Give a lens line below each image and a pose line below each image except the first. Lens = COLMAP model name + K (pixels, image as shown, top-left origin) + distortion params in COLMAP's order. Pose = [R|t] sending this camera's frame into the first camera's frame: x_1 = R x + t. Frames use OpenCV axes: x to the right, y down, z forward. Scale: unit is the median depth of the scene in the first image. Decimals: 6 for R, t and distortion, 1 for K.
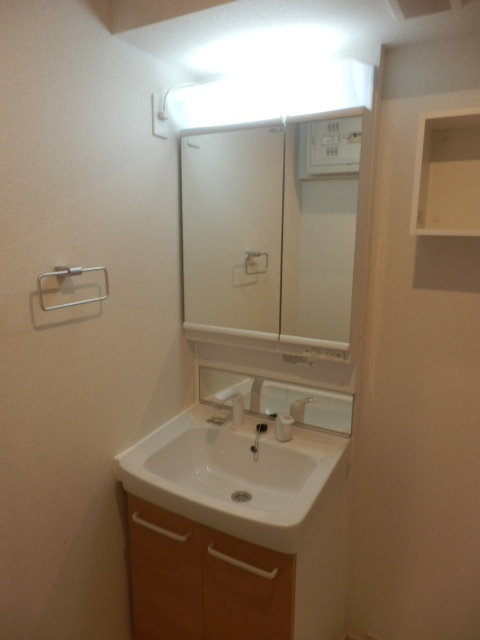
lens RADIAL K [[447.9, 0, 240.0], [0, 447.9, 320.0], [0, 0, 1]] dist [0.003446, -0.005153]
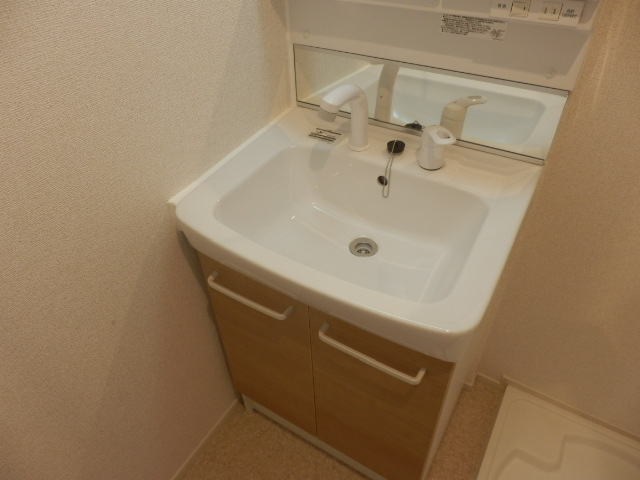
lens RADIAL K [[447.9, 0, 320.0], [0, 447.9, 240.0], [0, 0, 1]] dist [0.003446, -0.005153]
pose [[0.998943, -0.000725, -0.045952, -0.030083], [0.022981, 0.873776, 0.485785, 0.044267], [0.039800, -0.486328, 0.872869, 0.375206]]
